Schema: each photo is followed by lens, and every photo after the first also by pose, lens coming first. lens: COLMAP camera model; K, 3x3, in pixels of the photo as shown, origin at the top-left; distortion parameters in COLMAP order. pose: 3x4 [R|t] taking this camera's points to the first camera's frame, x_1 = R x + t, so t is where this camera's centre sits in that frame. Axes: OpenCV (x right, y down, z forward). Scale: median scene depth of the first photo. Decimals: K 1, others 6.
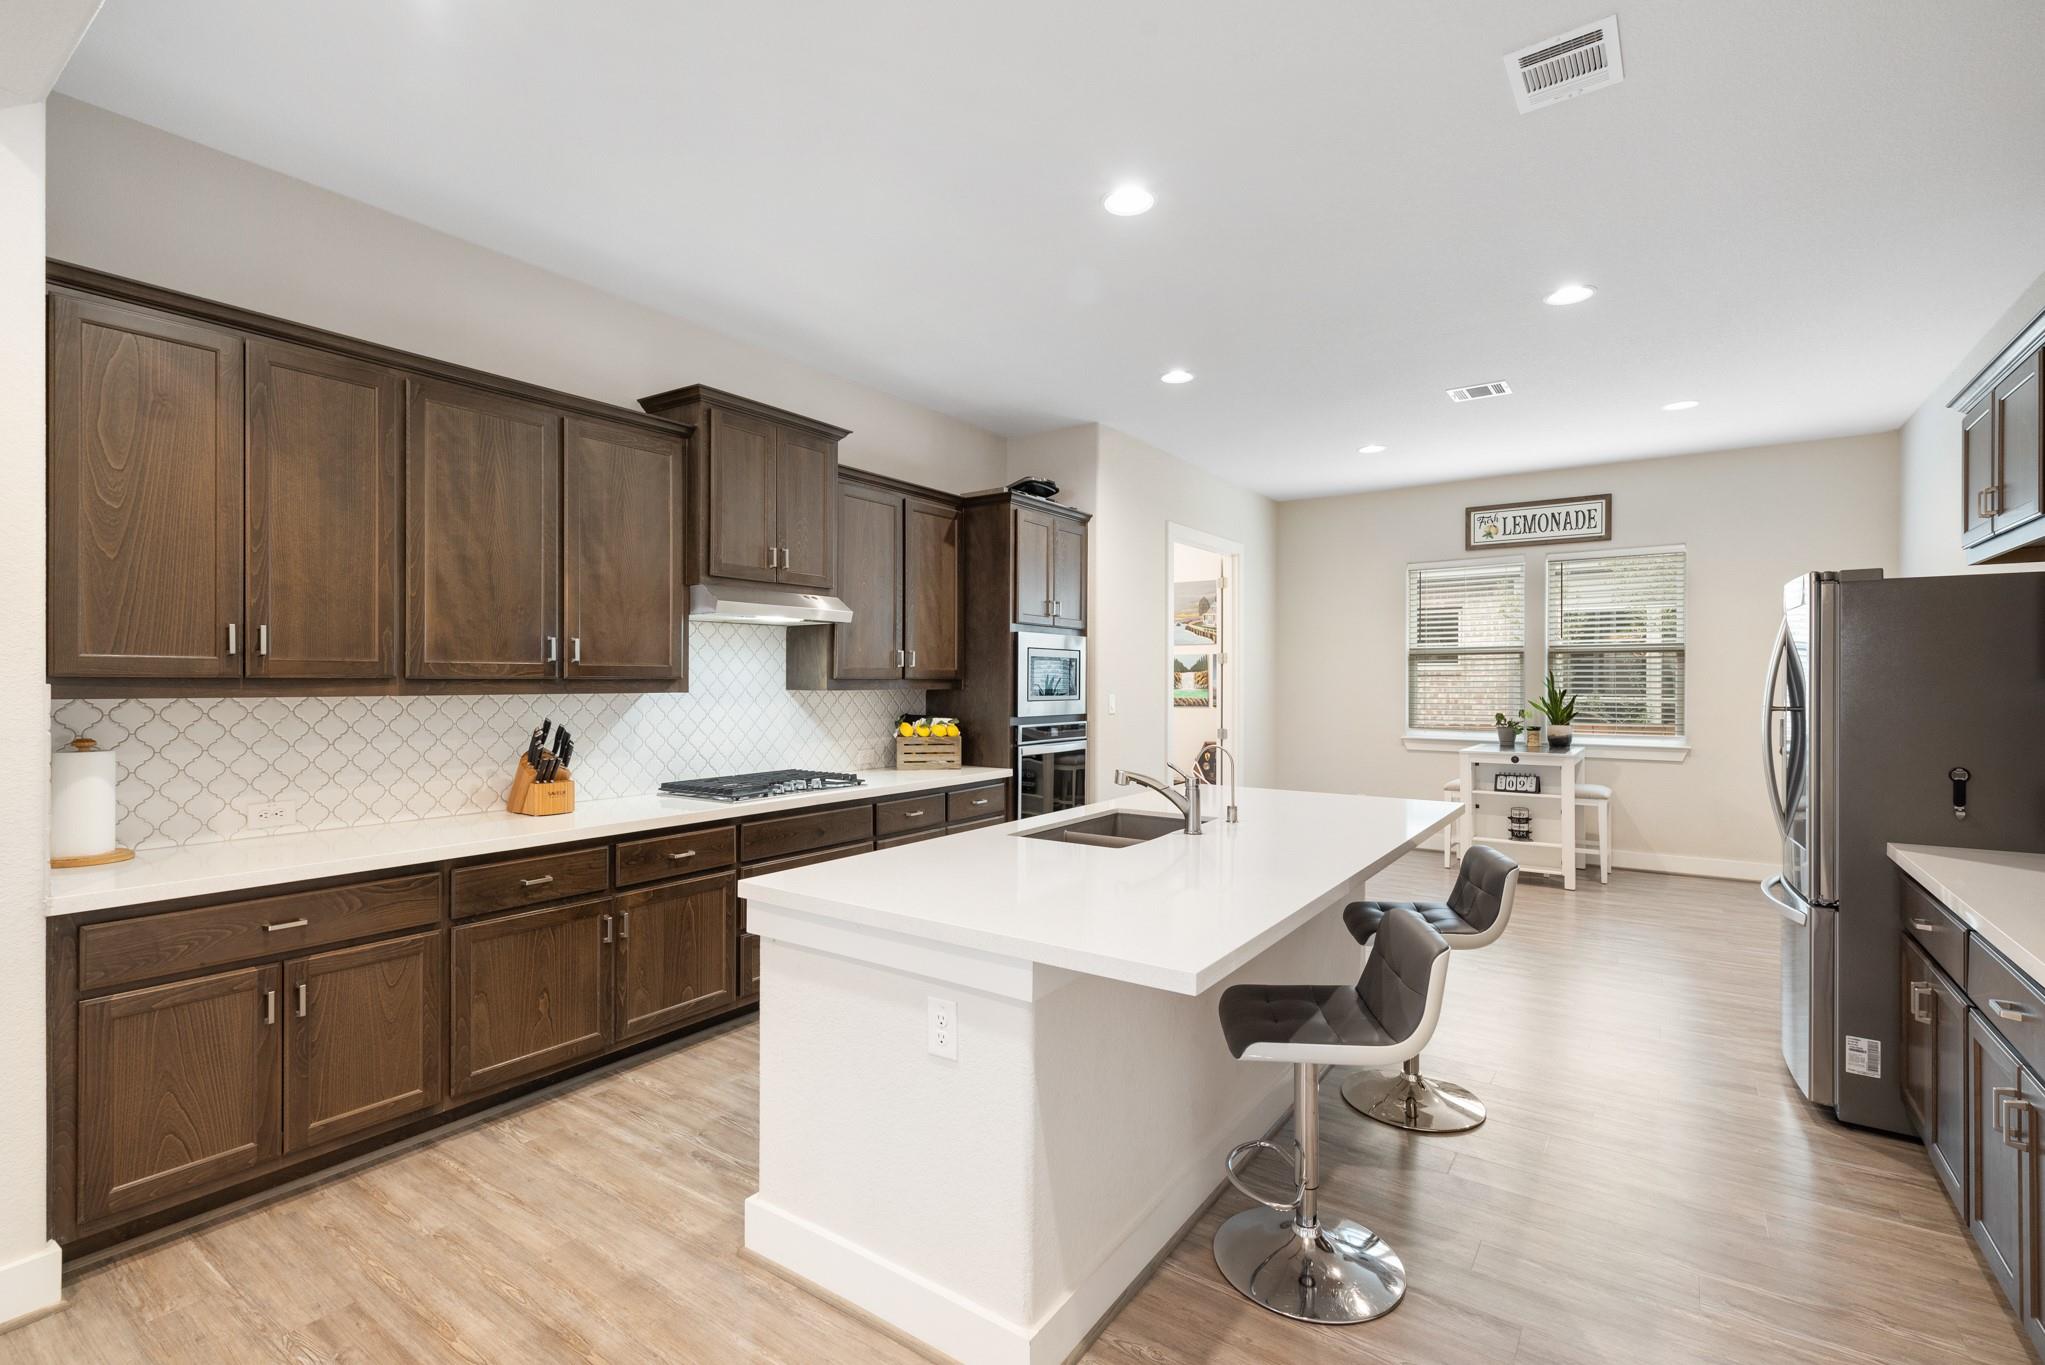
lens RADIAL K [[920.1, 0, 1018.3], [0, 920.1, 681.5], [0, 0, 1]] dist [0.005164, -0.001589]
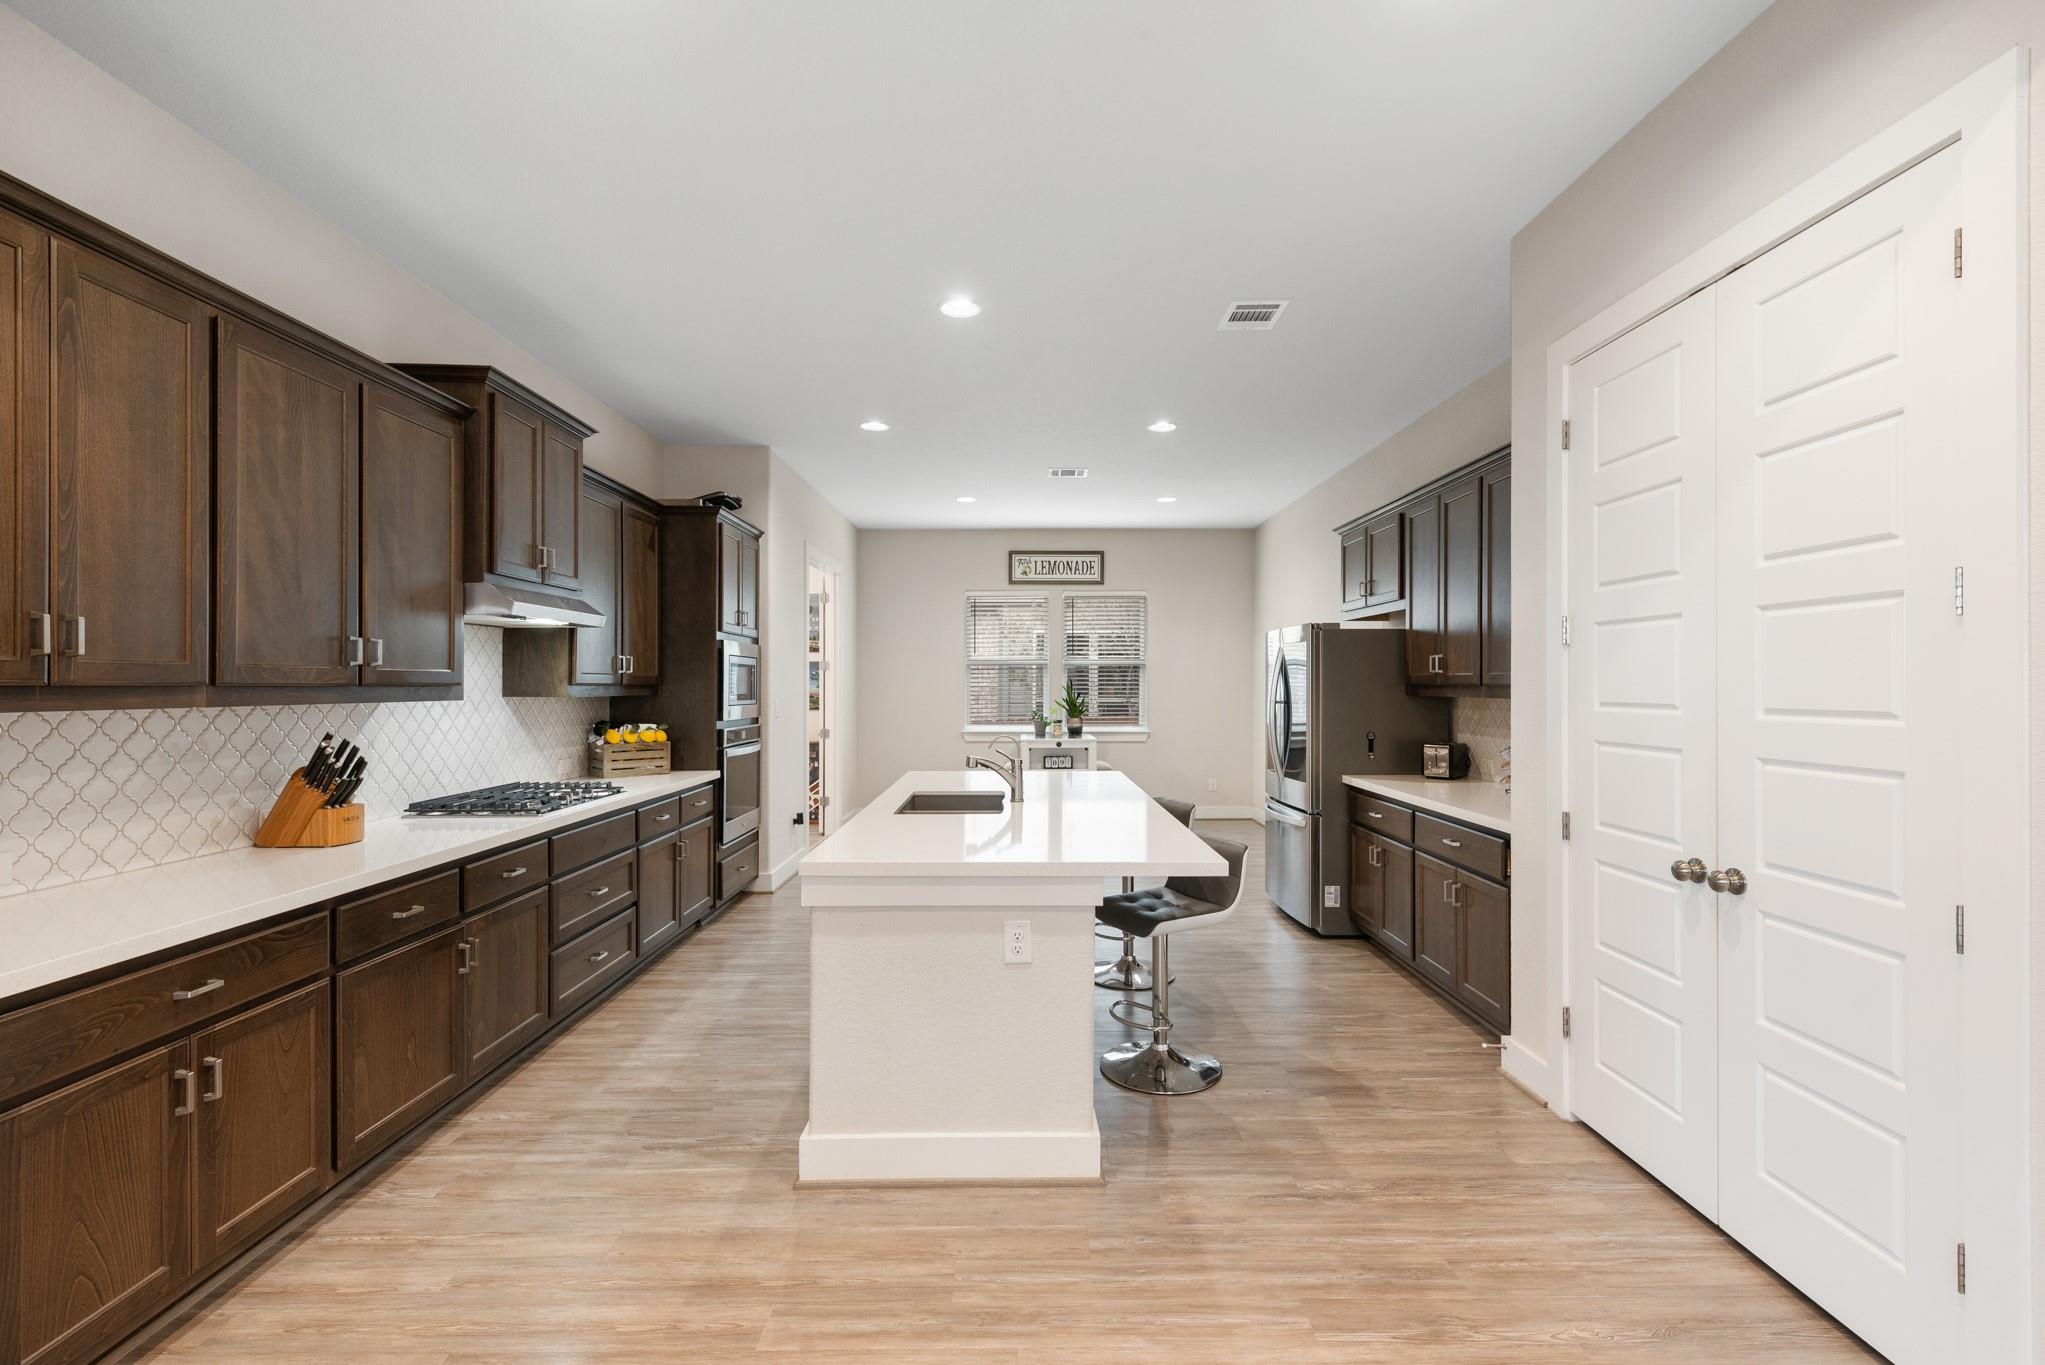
lens RADIAL K [[920.1, 0, 1033.0], [0, 920.1, 685.2], [0, 0, 1]] dist [0.005164, -0.001589]
pose [[0.796454, -0.000645, 0.604698, -0.374222], [0.001183, 0.999999, -0.000491, -0.001700], [-0.604698, 0.001106, 0.796454, -0.050455]]
